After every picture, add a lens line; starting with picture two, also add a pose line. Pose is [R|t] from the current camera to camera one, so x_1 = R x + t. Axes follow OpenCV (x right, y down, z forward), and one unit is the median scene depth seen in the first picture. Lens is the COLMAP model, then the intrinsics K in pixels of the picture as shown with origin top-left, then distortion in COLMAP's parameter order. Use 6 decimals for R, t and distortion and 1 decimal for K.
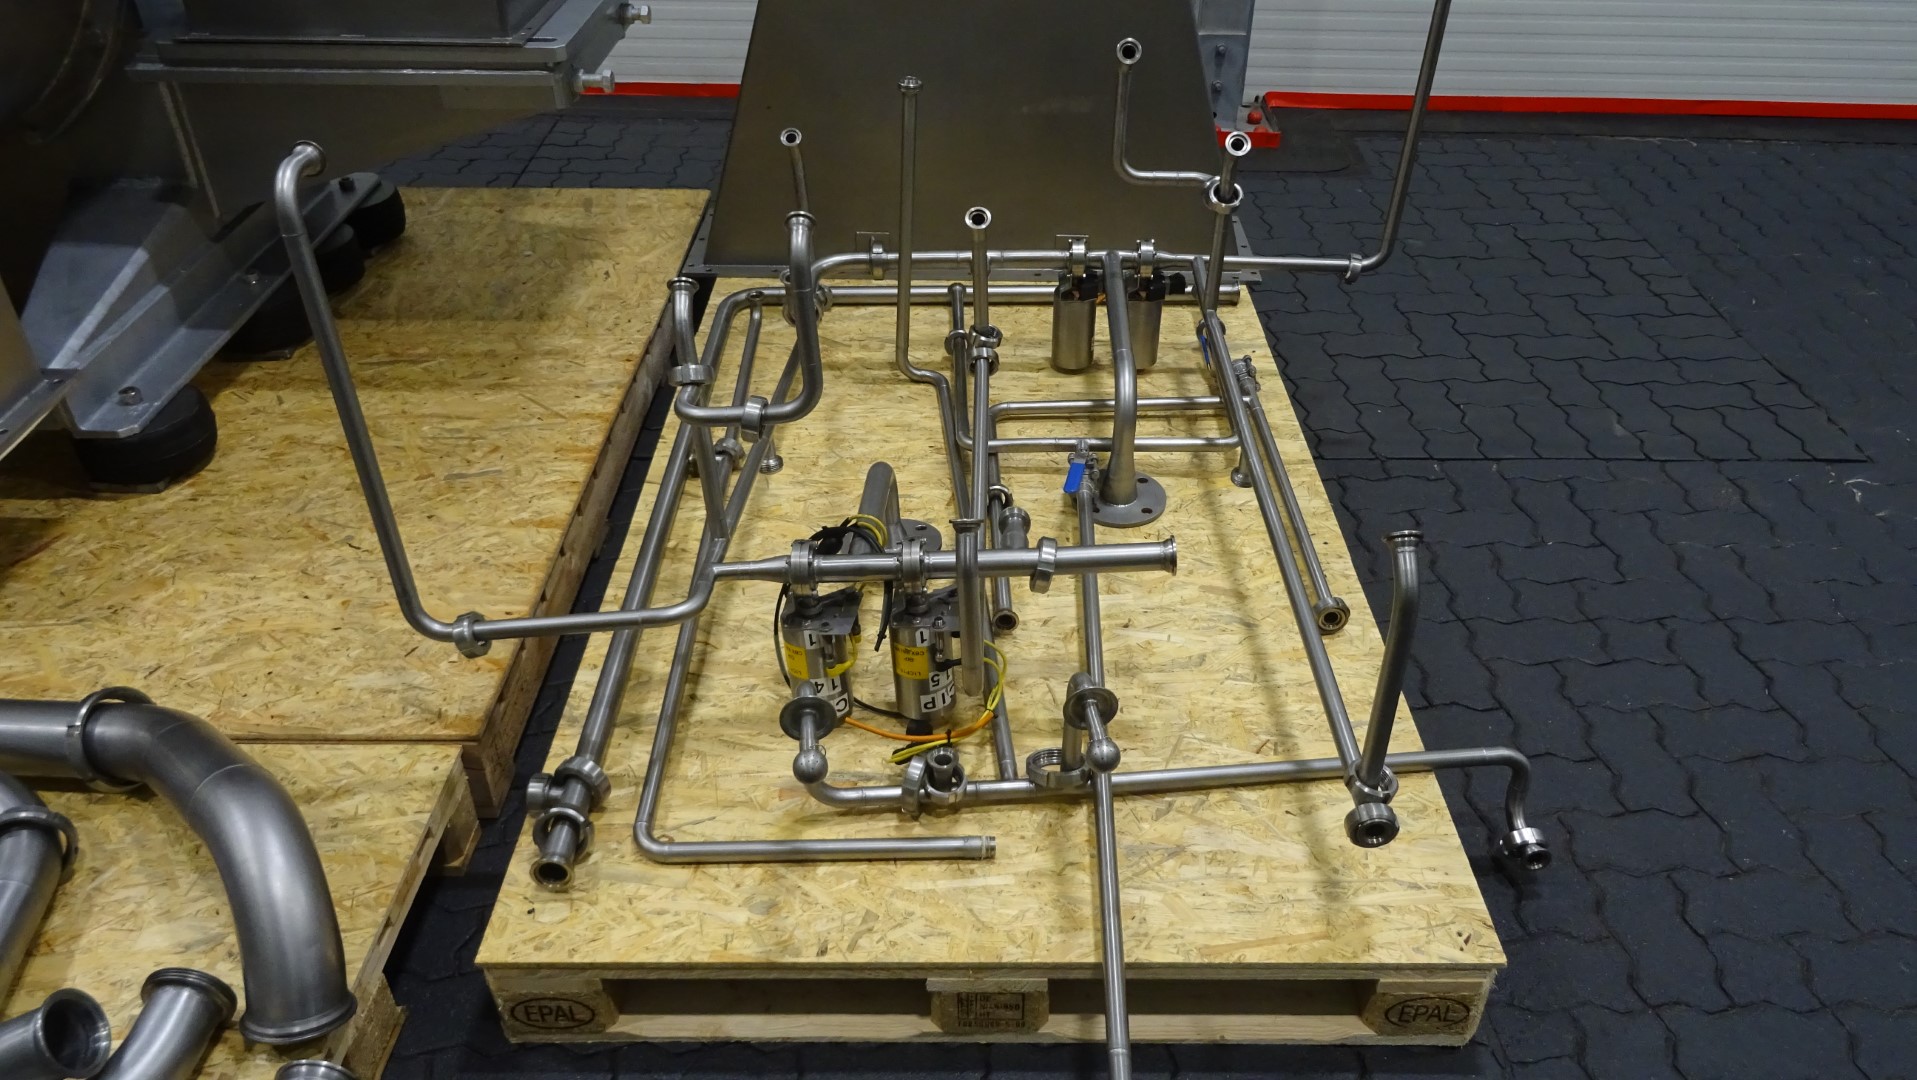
lens RADIAL K [[1360.3, 0, 964.8], [0, 1360.3, 540.4], [0, 0, 1]] dist [0.005424, -0.015672]
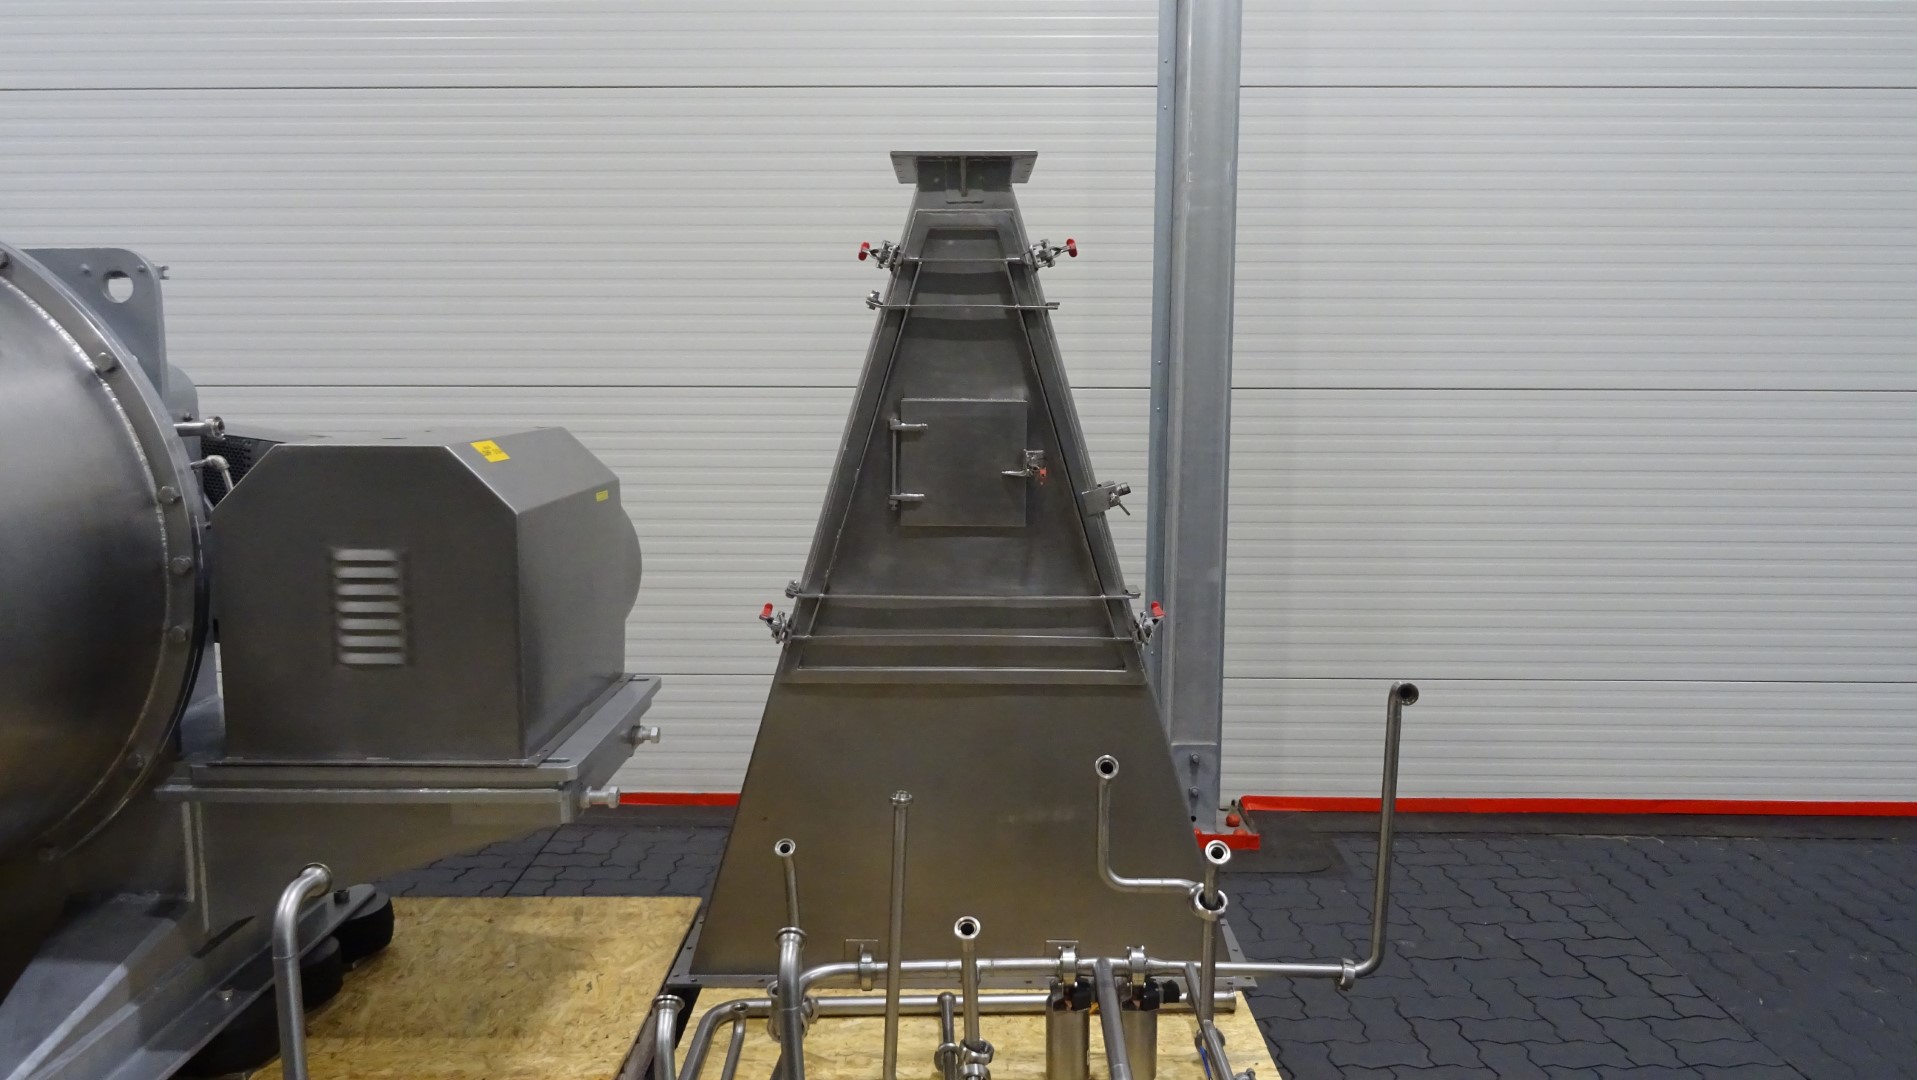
lens RADIAL K [[1360.3, 0, 964.8], [0, 1360.3, 540.4], [0, 0, 1]] dist [0.005424, -0.015672]
pose [[0.999928, -0.007134, 0.009691, 0.000164], [0.010912, 0.877097, -0.480188, -0.003887], [-0.005074, 0.480259, 0.877112, -0.016236]]
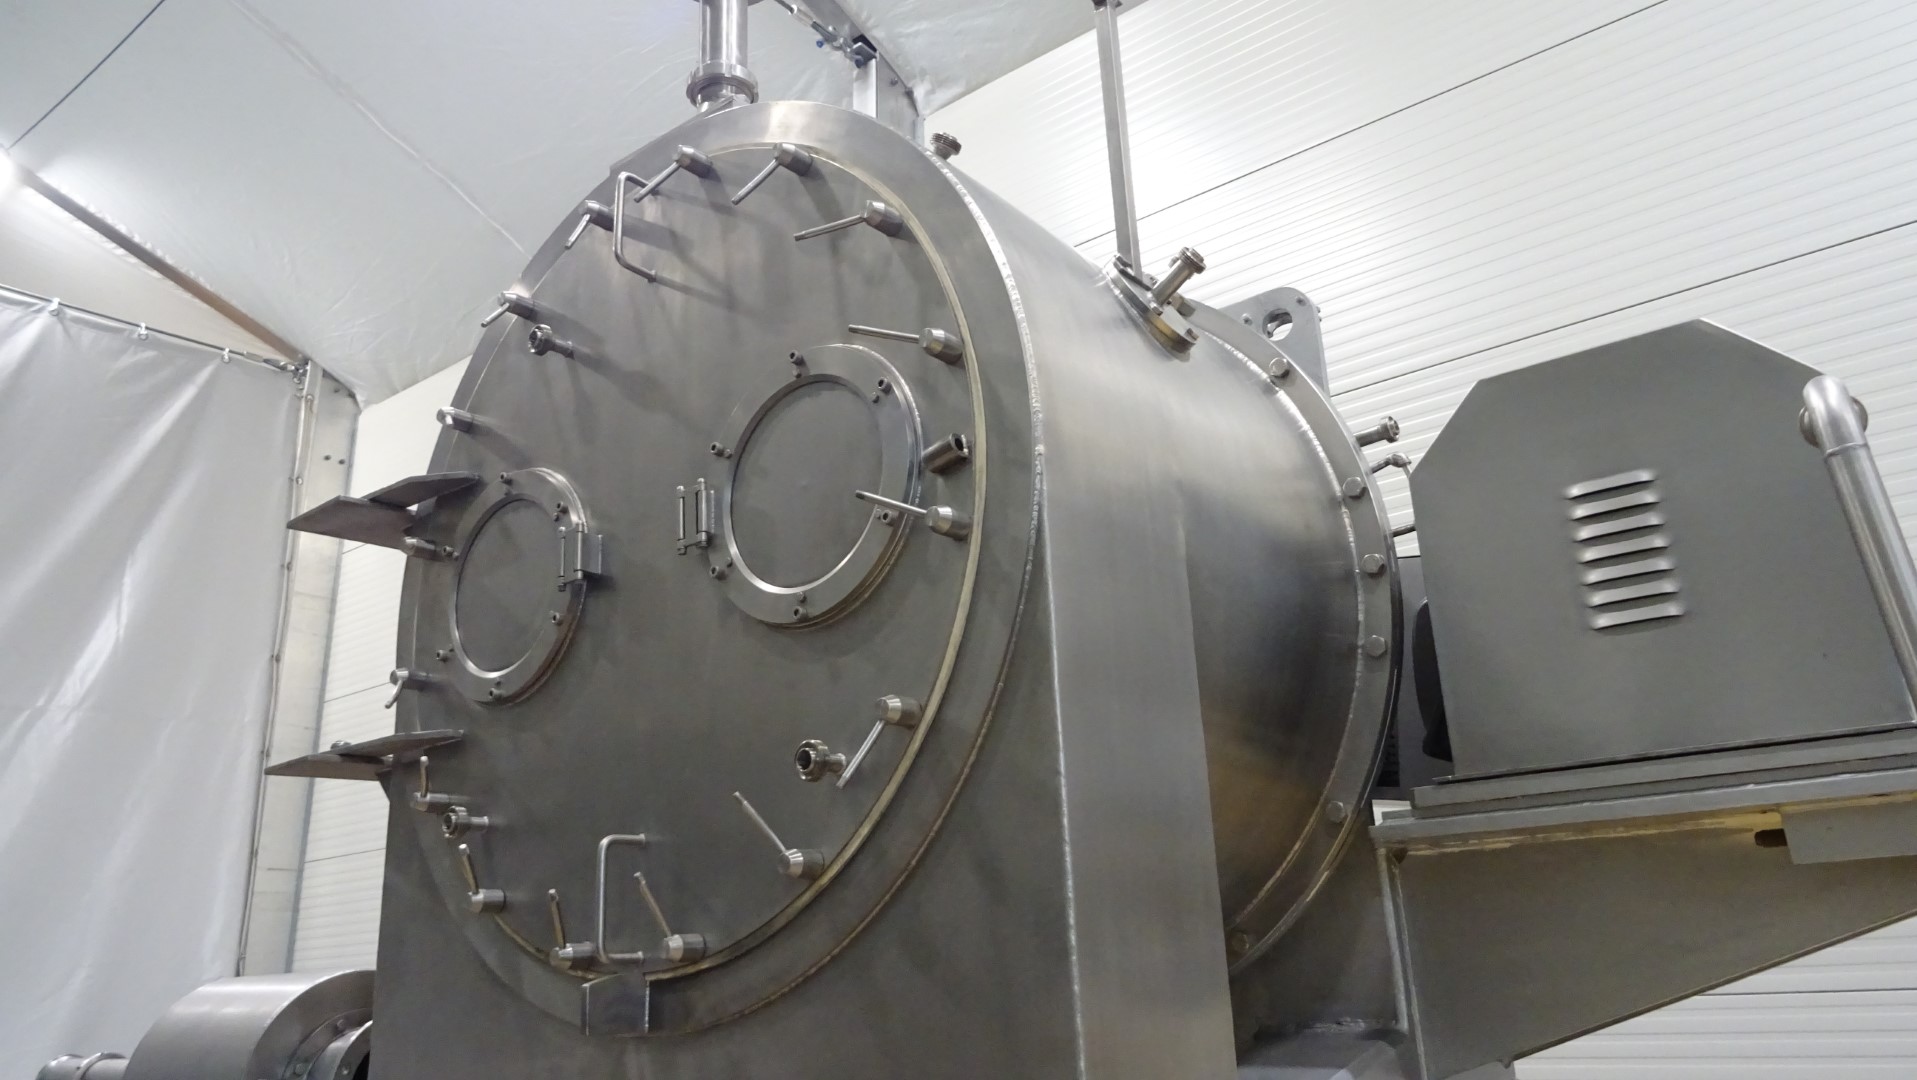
lens RADIAL K [[1360.3, 0, 964.8], [0, 1360.3, 540.4], [0, 0, 1]] dist [0.005424, -0.015672]
pose [[0.797083, -0.230773, -0.558035, -0.257887], [-0.305479, 0.643043, -0.702266, 0.171052], [0.520904, 0.730233, 0.442062, 0.309565]]
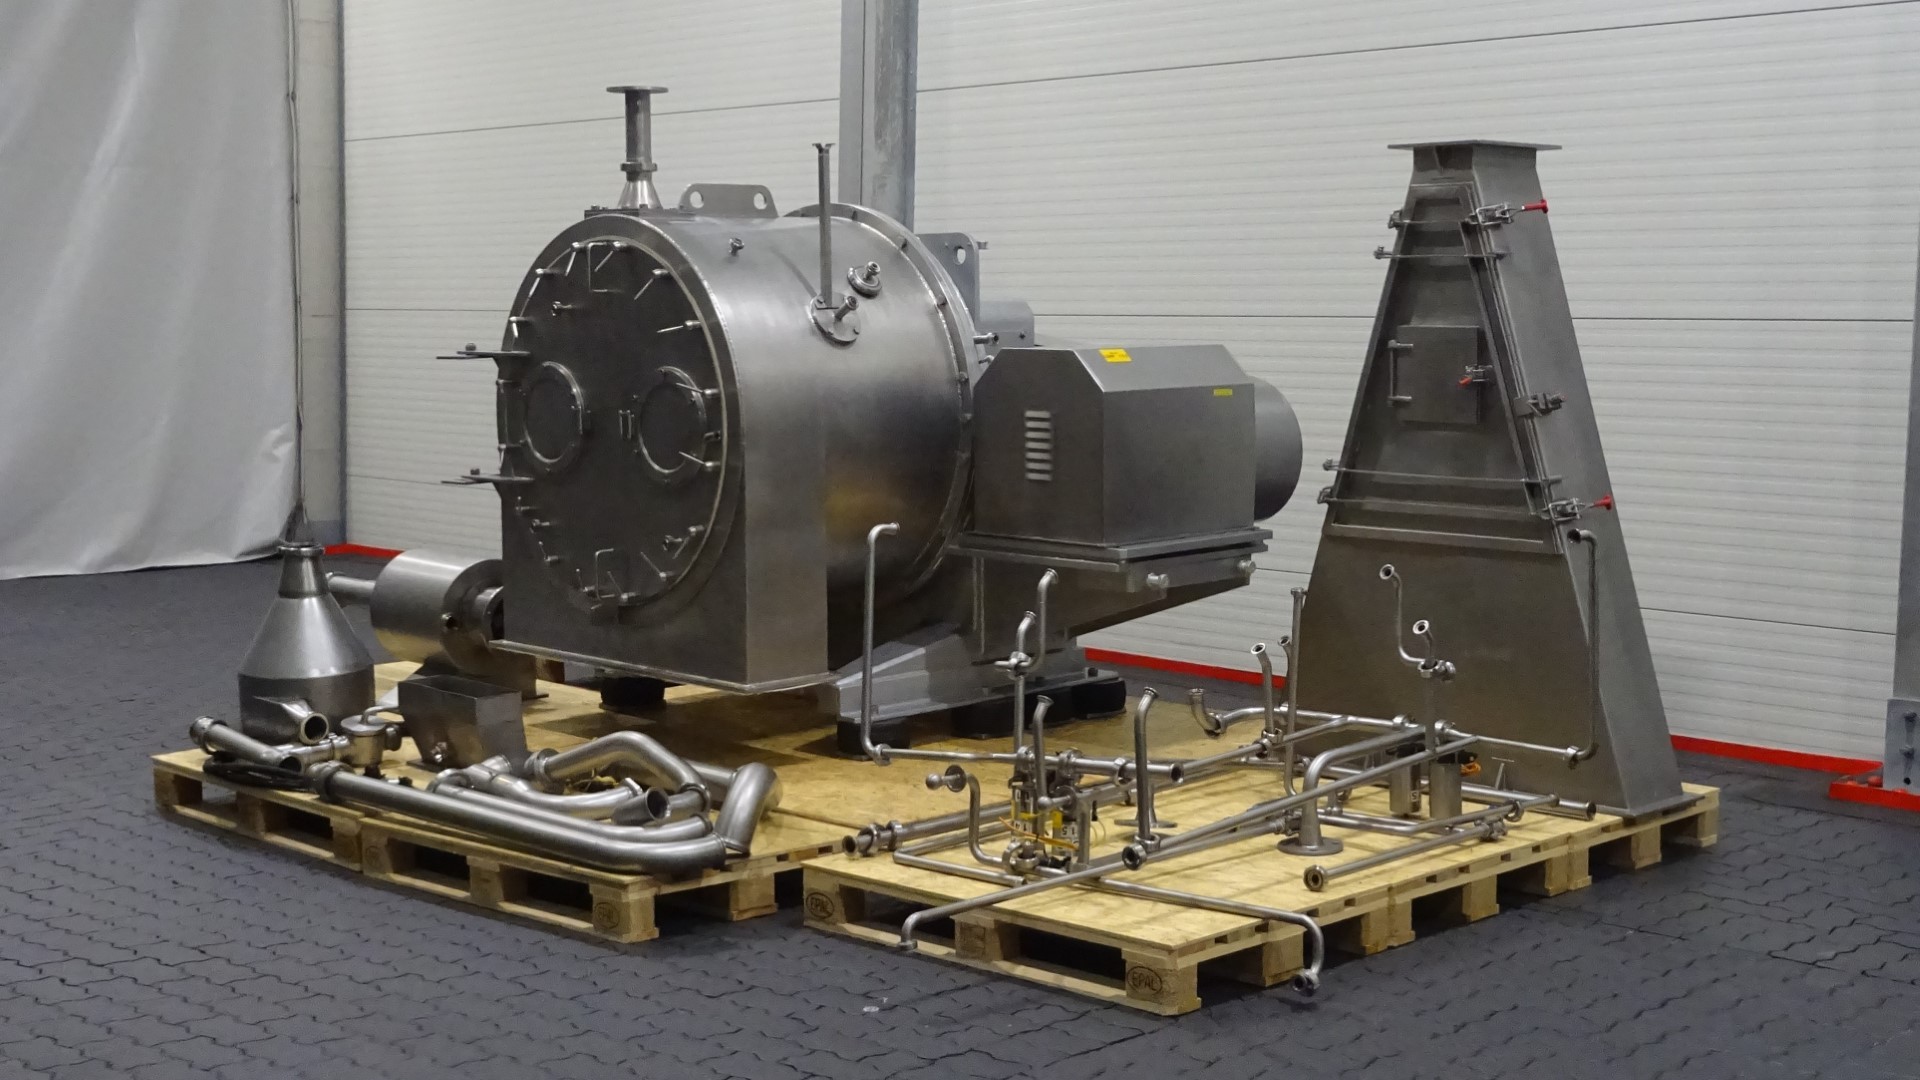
lens RADIAL K [[2444.7, 0, 996.8], [0, 2444.7, 535.4], [0, 0, 1]] dist [0.000796, -0.028898]
pose [[0.716195, 0.061385, -0.695196, 1.424895], [-0.400817, 0.851638, -0.337725, 0.597185], [0.571324, 0.520523, 0.634543, -0.870174]]
